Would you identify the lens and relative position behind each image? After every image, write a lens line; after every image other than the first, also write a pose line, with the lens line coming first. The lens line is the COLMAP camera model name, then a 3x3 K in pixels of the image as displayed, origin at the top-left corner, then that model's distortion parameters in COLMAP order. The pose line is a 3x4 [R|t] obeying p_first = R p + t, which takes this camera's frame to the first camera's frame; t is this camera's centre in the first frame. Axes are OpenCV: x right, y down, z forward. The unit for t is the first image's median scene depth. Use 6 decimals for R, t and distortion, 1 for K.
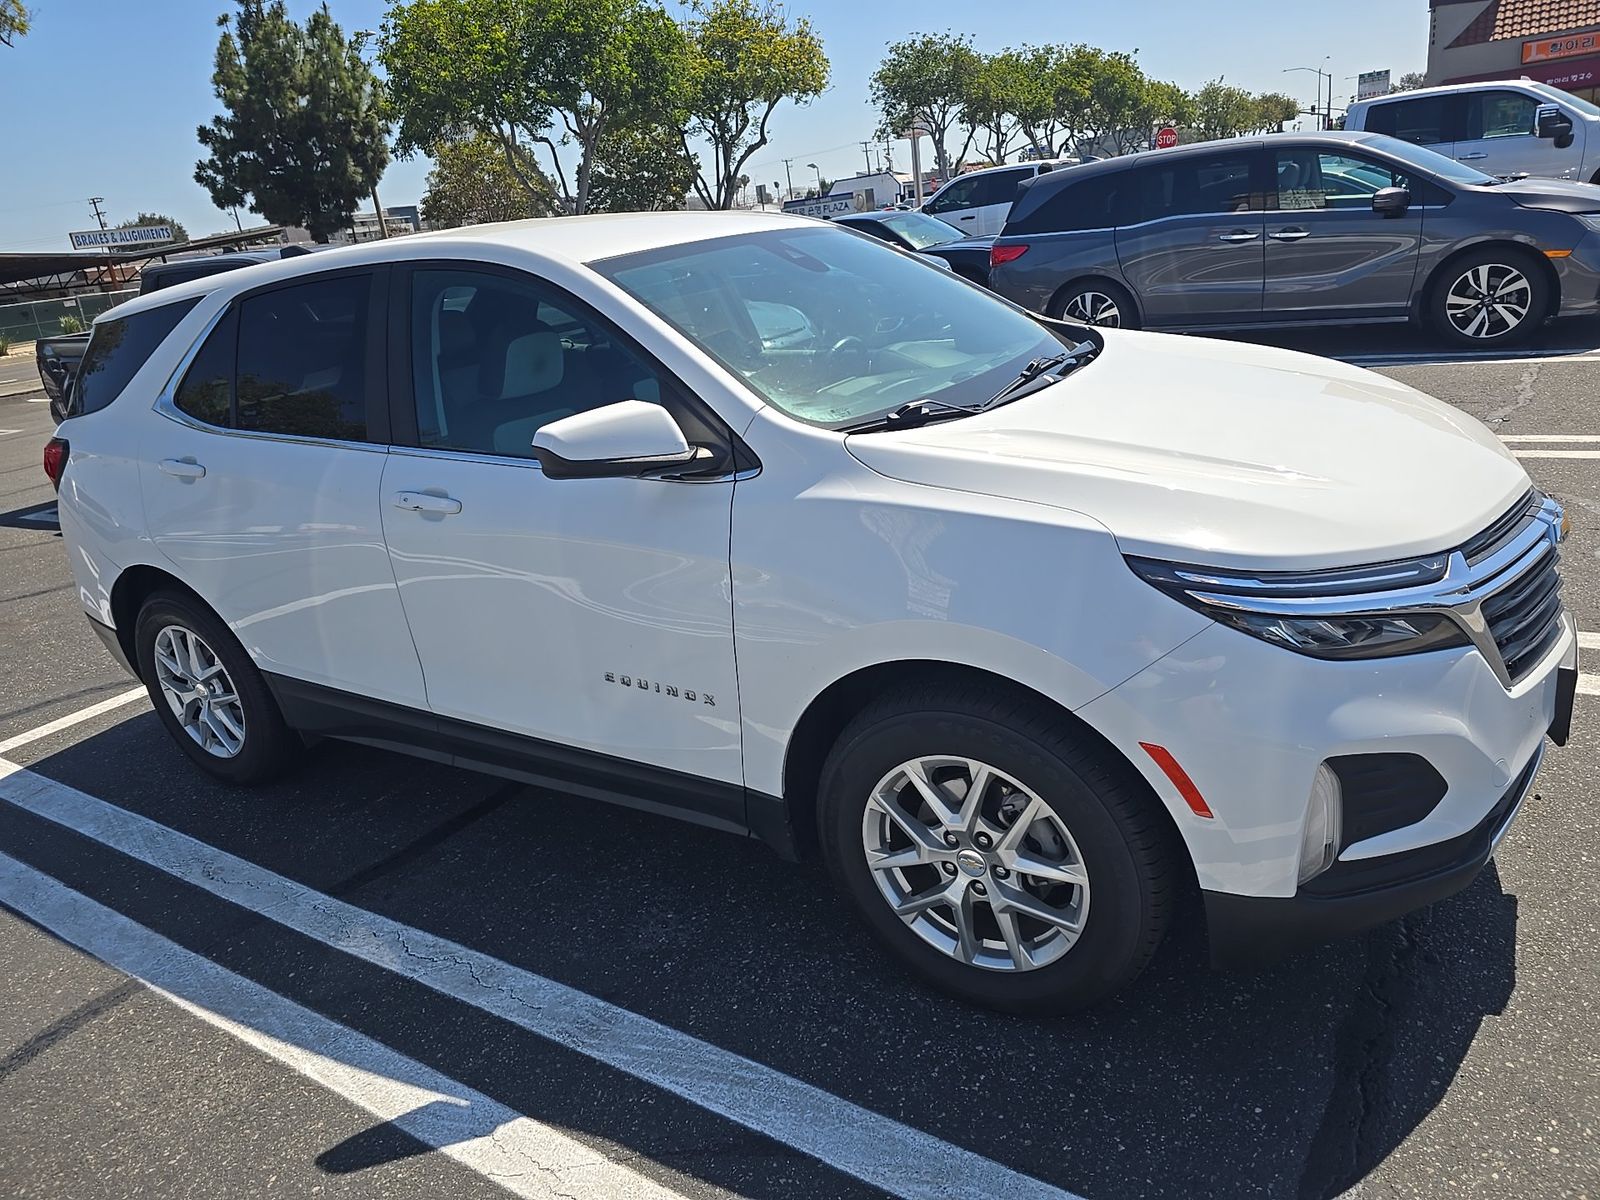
lens RADIAL K [[1073.4, 0, 795.0], [0, 1073.4, 605.8], [0, 0, 1]] dist [0.020707, -0.020688]
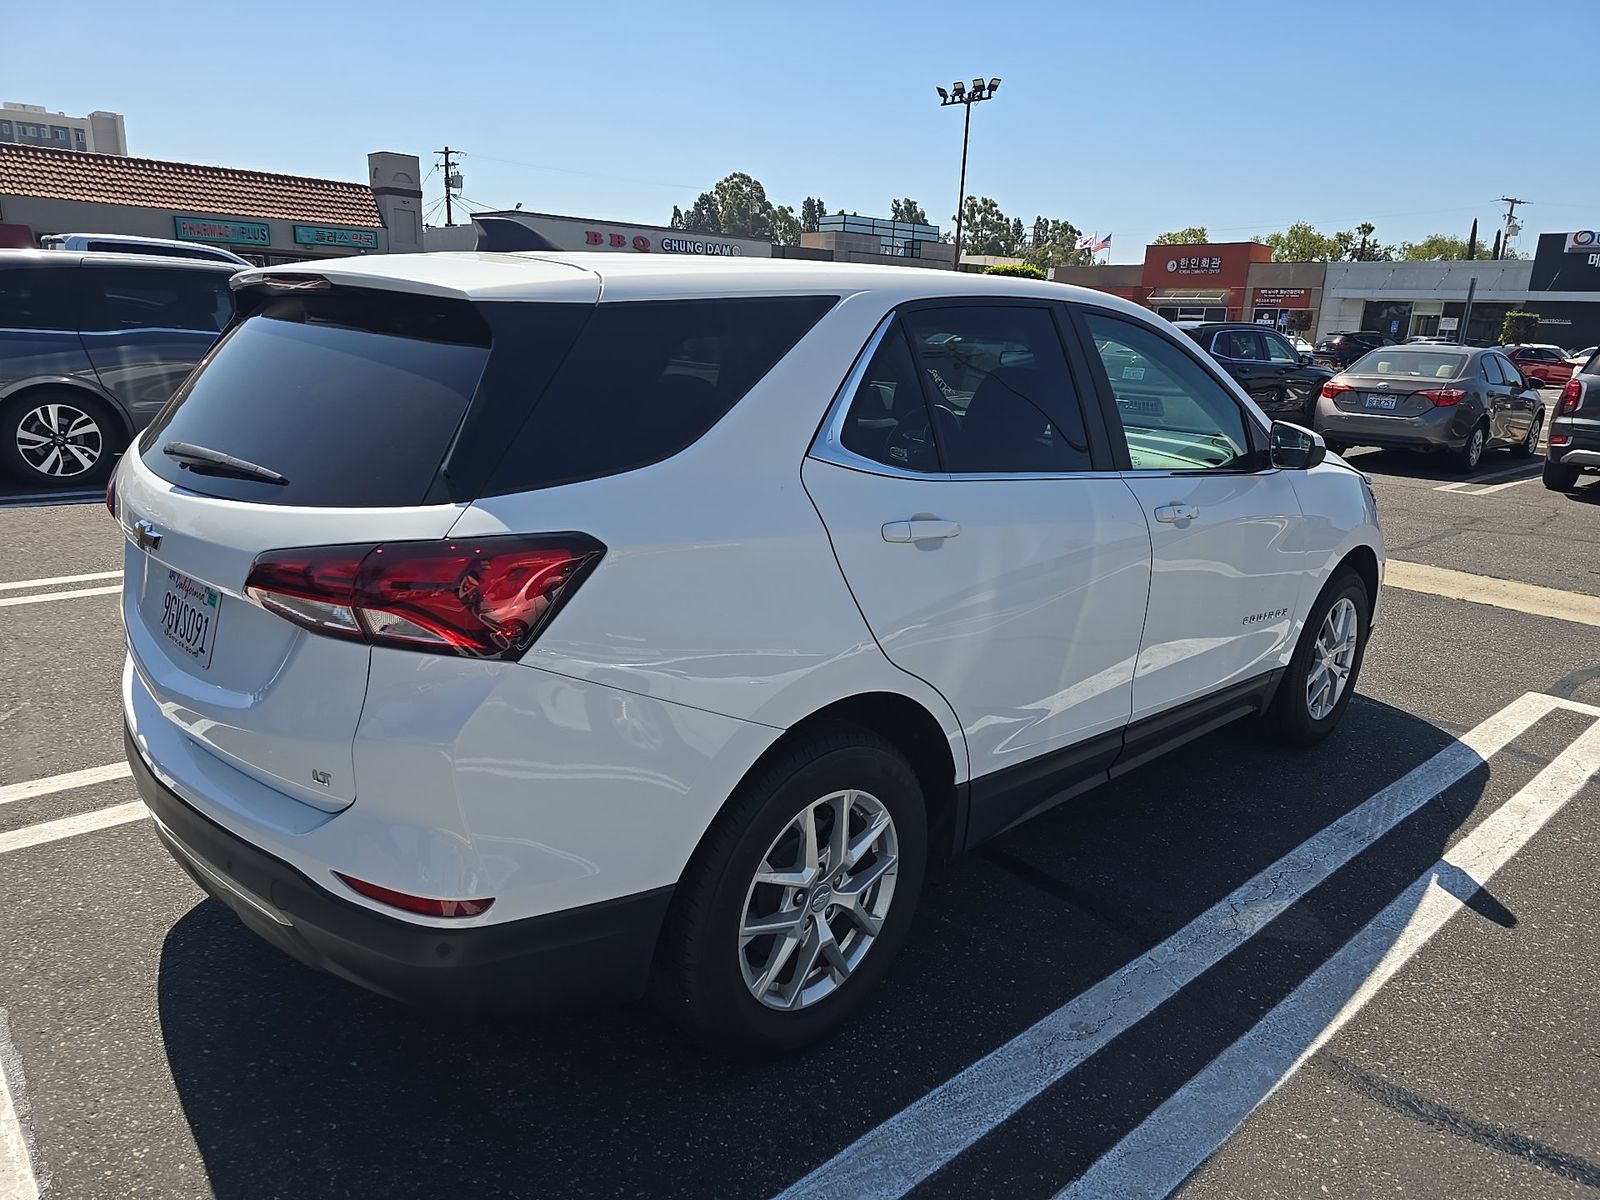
lens RADIAL K [[1073.4, 0, 797.7], [0, 1073.4, 592.5], [0, 0, 1]] dist [0.020707, -0.020688]
pose [[0.239899, -0.112204, 0.964292, -1.557793], [0.256642, 0.965290, 0.048471, -0.175044], [-0.936260, 0.235850, 0.260369, 1.099565]]
